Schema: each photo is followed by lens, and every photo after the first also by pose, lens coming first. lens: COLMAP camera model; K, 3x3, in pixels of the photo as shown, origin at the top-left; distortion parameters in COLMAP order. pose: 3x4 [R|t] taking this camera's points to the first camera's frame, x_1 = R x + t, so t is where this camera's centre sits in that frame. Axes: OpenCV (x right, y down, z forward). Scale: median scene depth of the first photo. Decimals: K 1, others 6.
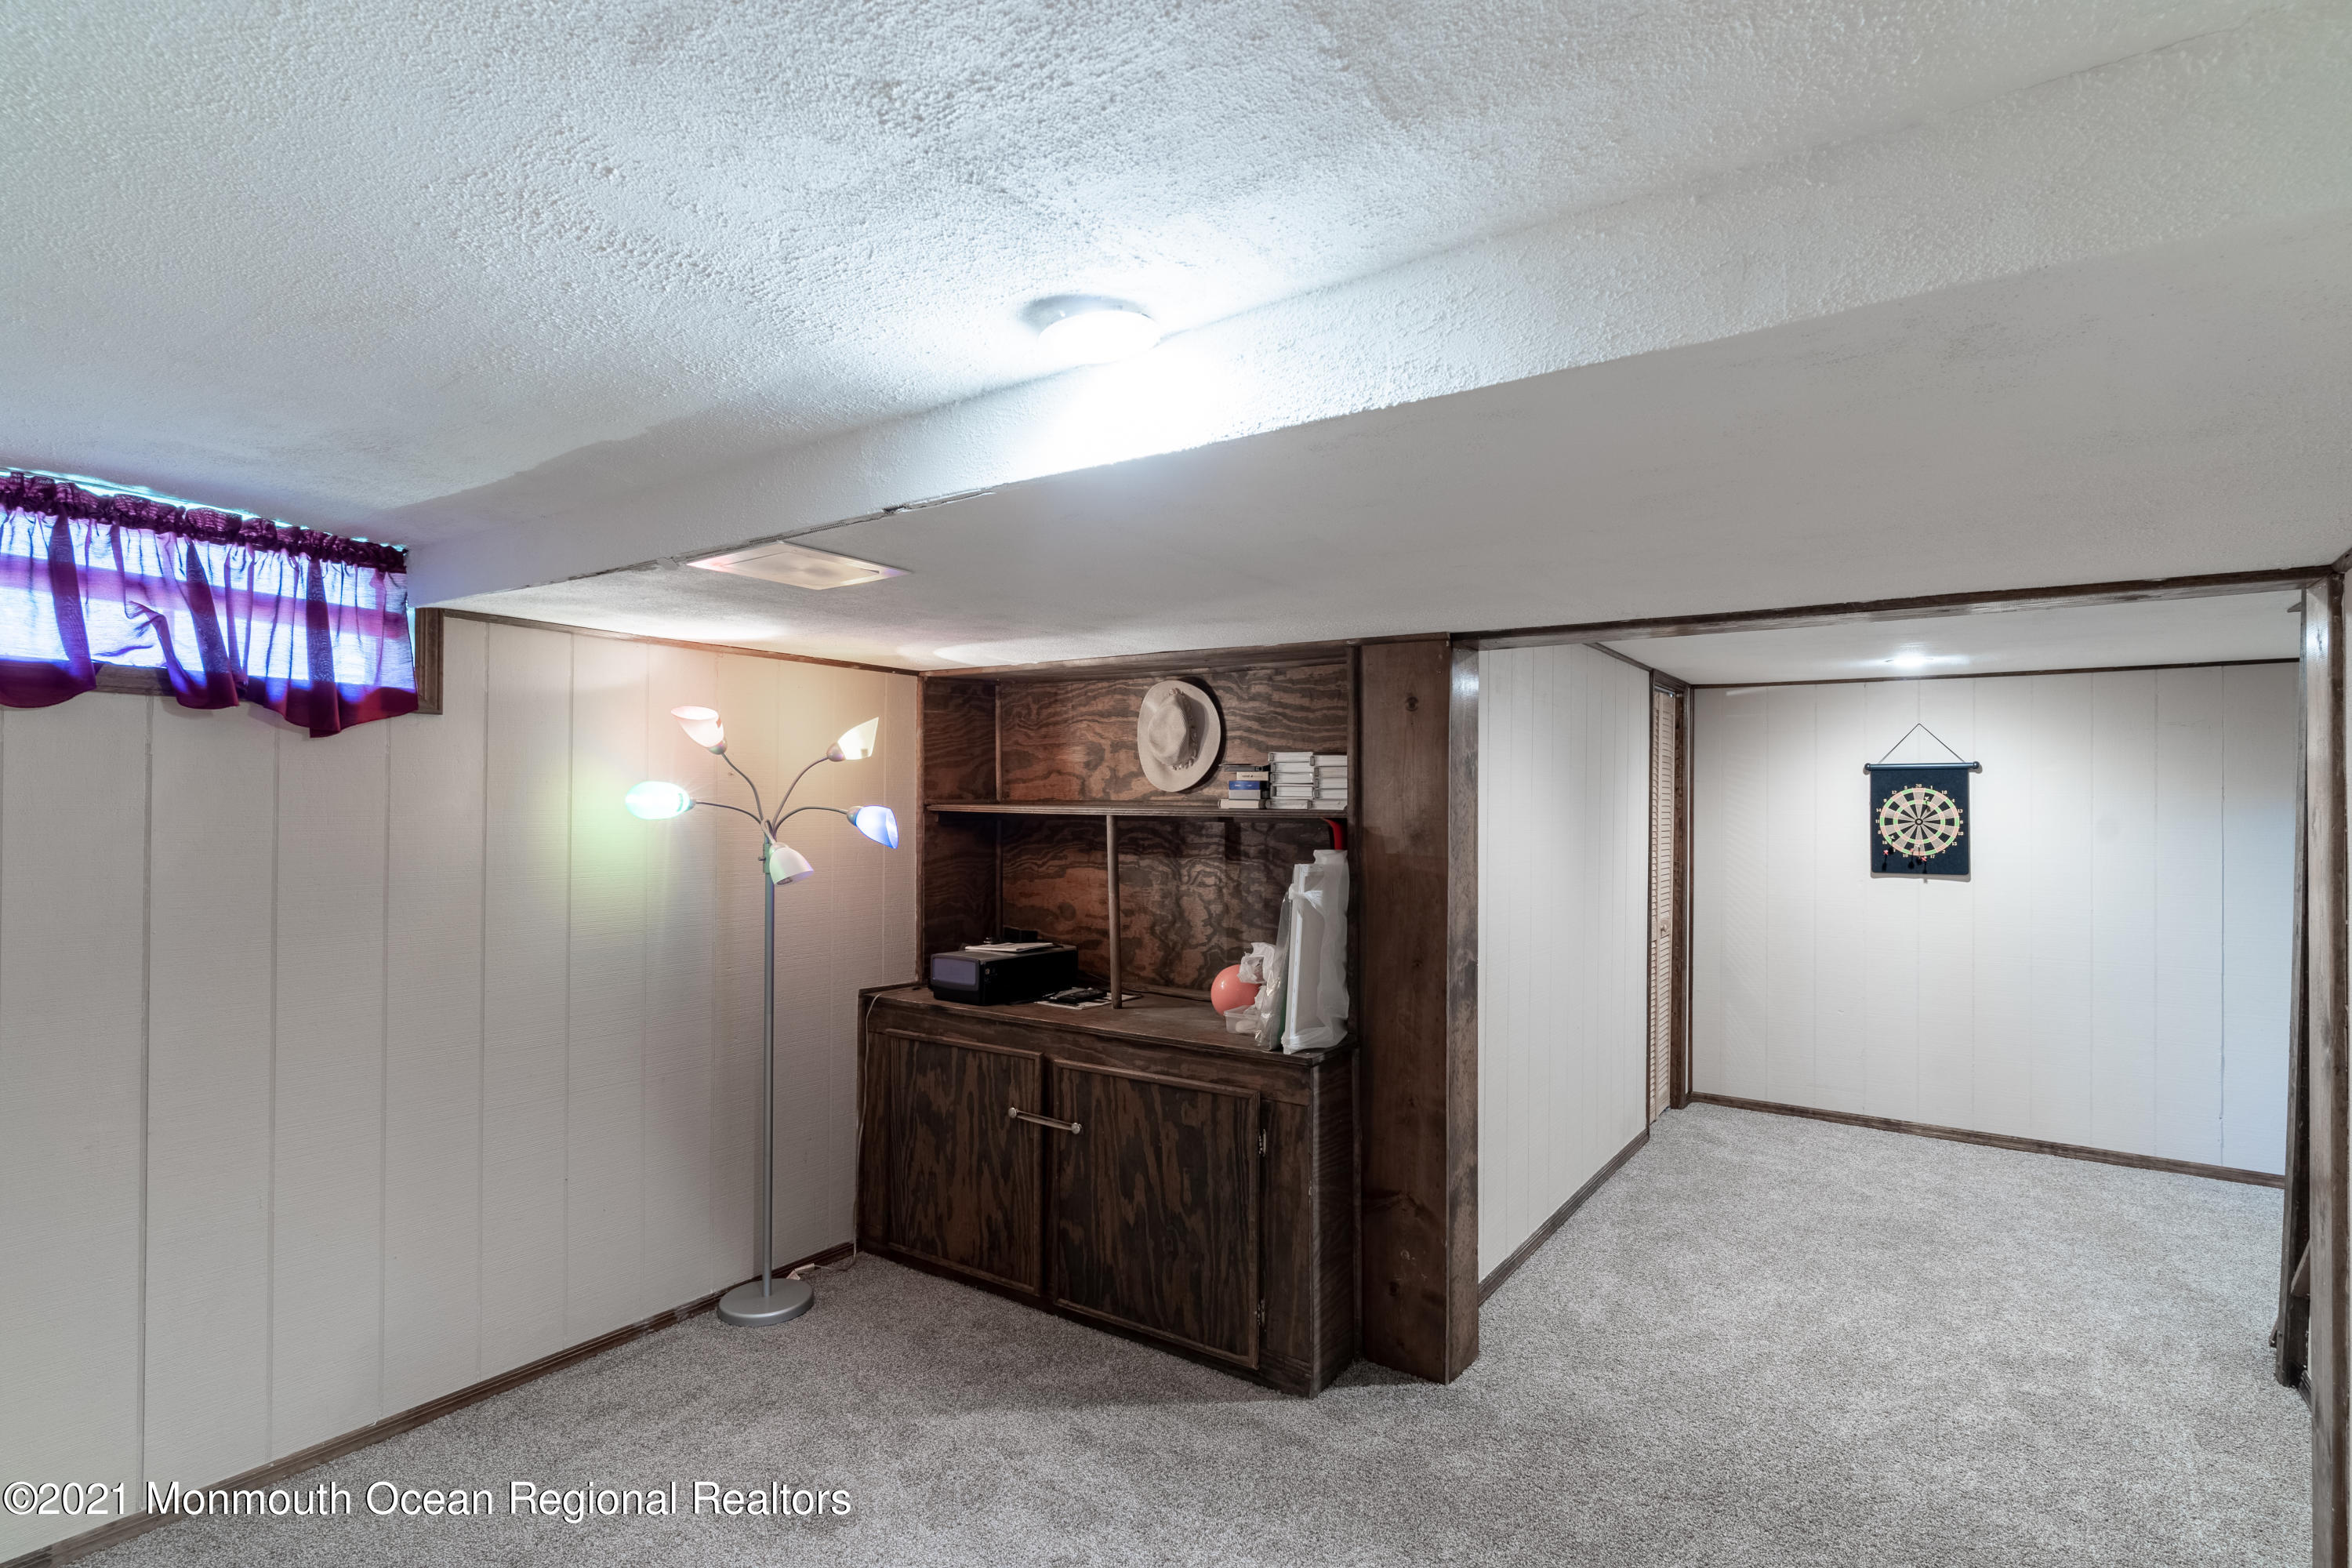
lens RADIAL K [[1141.9, 0, 1171.2], [0, 1141.9, 795.3], [0, 0, 1]] dist [0.005436, 0.001437]
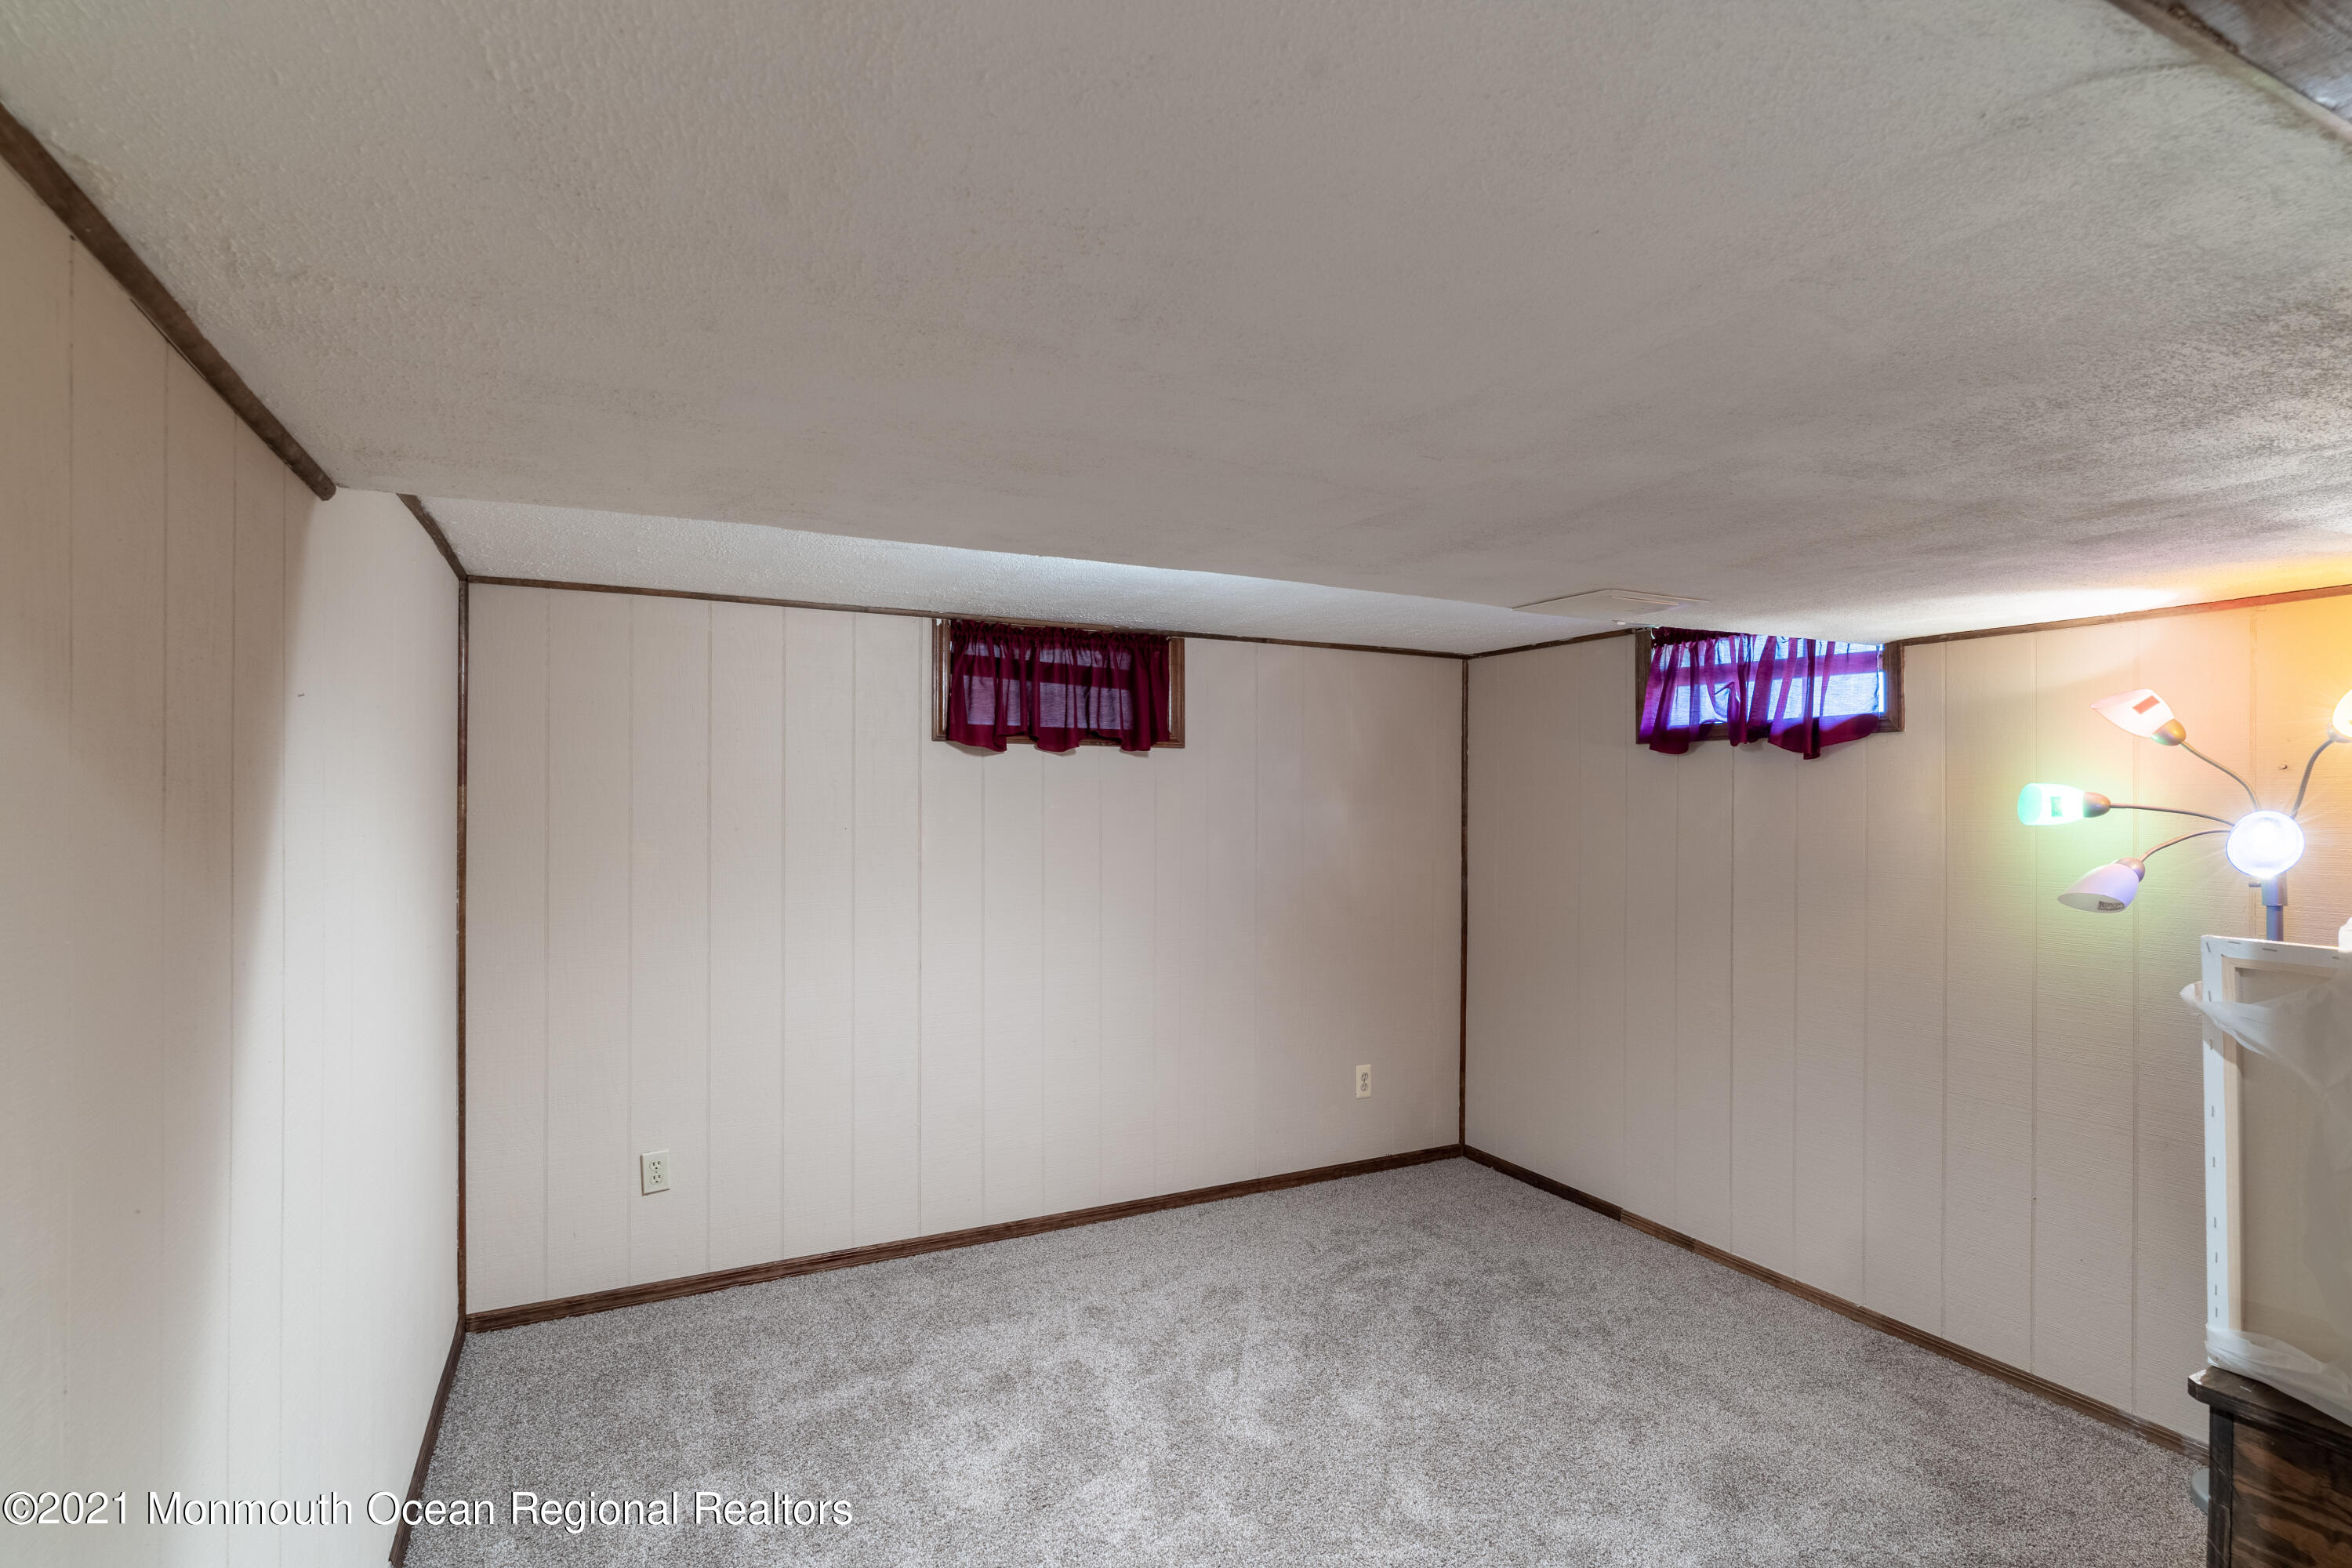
lens RADIAL K [[1141.9, 0, 1170.6], [0, 1141.9, 783.9], [0, 0, 1]] dist [0.005436, 0.001437]
pose [[-0.459697, -0.001597, -0.888074, 0.767164], [0.008706, 0.999942, -0.006305, -0.018779], [0.888033, -0.010630, -0.459657, 0.918066]]
